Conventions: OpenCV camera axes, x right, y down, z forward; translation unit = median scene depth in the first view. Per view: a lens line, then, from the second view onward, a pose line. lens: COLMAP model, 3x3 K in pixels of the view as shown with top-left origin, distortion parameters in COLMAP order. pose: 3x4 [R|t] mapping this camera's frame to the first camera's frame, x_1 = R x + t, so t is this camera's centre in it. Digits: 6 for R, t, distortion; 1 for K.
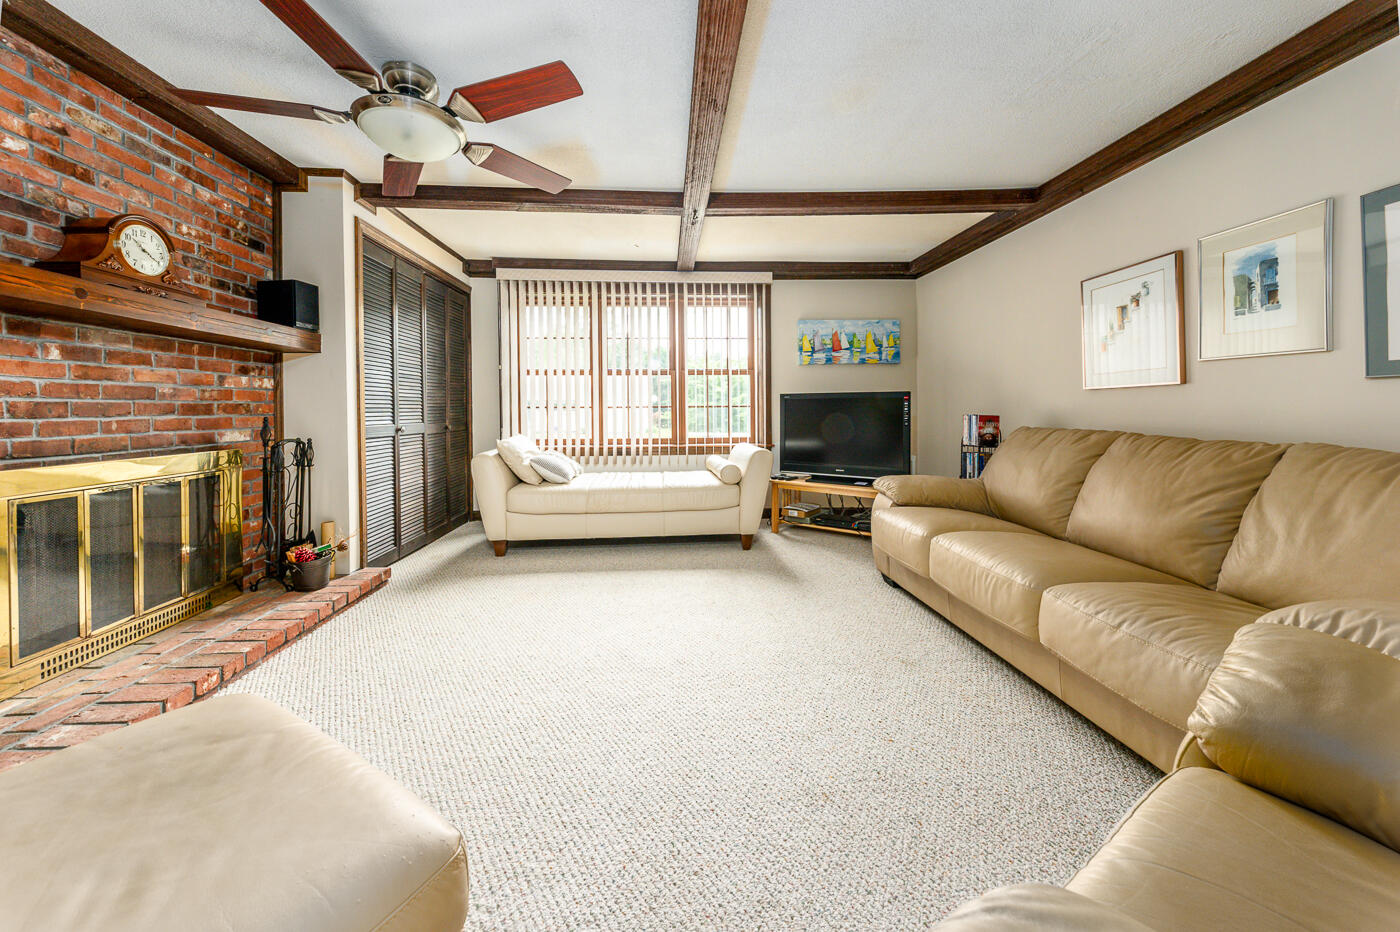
lens RADIAL K [[493.8, 0, 669.4], [0, 493.8, 417.0], [0, 0, 1]] dist [-0.005048, 0.001226]
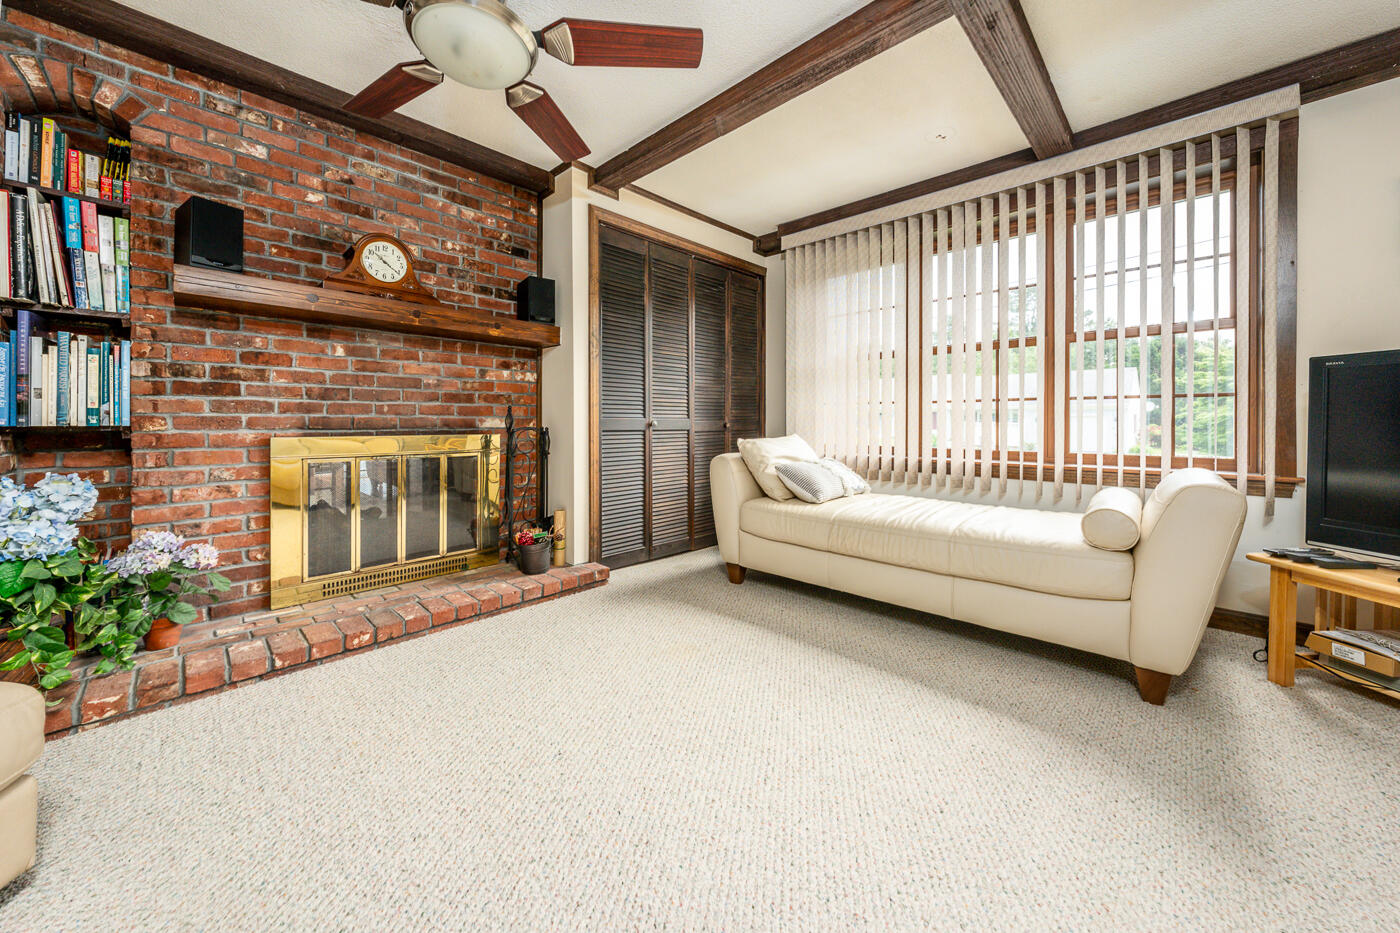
lens RADIAL K [[493.8, 0, 686.3], [0, 493.8, 425.3], [0, 0, 1]] dist [-0.005048, 0.001226]
pose [[0.699463, 0.016730, -0.714473, 0.242789], [-0.020569, 0.999783, 0.003274, 0.031842], [0.714373, 0.012406, 0.699655, 0.524982]]
